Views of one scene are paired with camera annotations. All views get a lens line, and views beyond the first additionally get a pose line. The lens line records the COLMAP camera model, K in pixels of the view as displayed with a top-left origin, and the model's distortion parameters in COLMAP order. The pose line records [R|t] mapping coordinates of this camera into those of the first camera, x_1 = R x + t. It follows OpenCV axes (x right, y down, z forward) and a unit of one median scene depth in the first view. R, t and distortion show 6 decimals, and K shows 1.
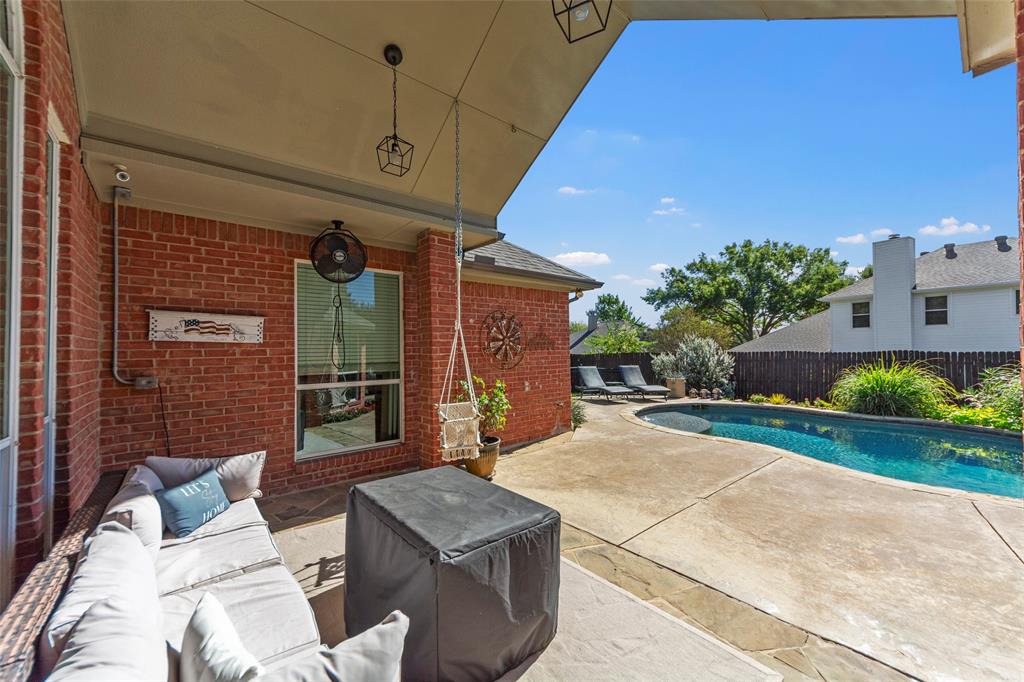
lens RADIAL K [[394.8, 0, 512.0], [0, 394.8, 341.0], [0, 0, 1]] dist [-0.000158, -0.000022]
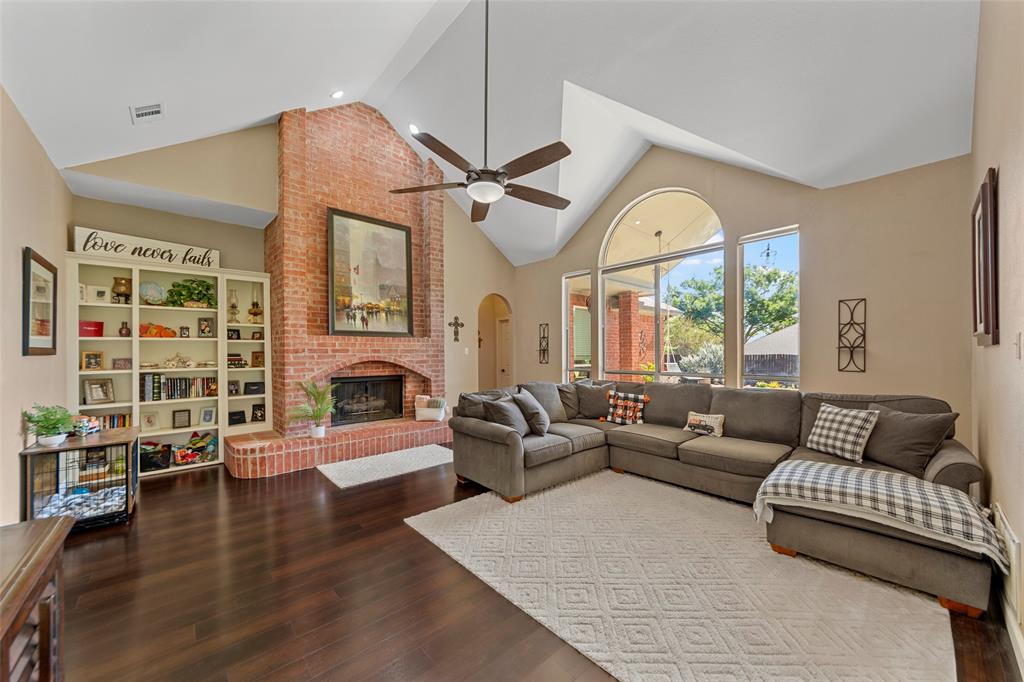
lens RADIAL K [[372.1, 0, 517.1], [0, 372.1, 350.4], [0, 0, 1]] dist [0.000840, 0.000052]
pose [[0.999177, 0.008119, 0.039735, -0.187617], [-0.008630, 0.999882, 0.012706, 0.001193], [-0.039627, -0.013038, 0.999129, -0.198812]]
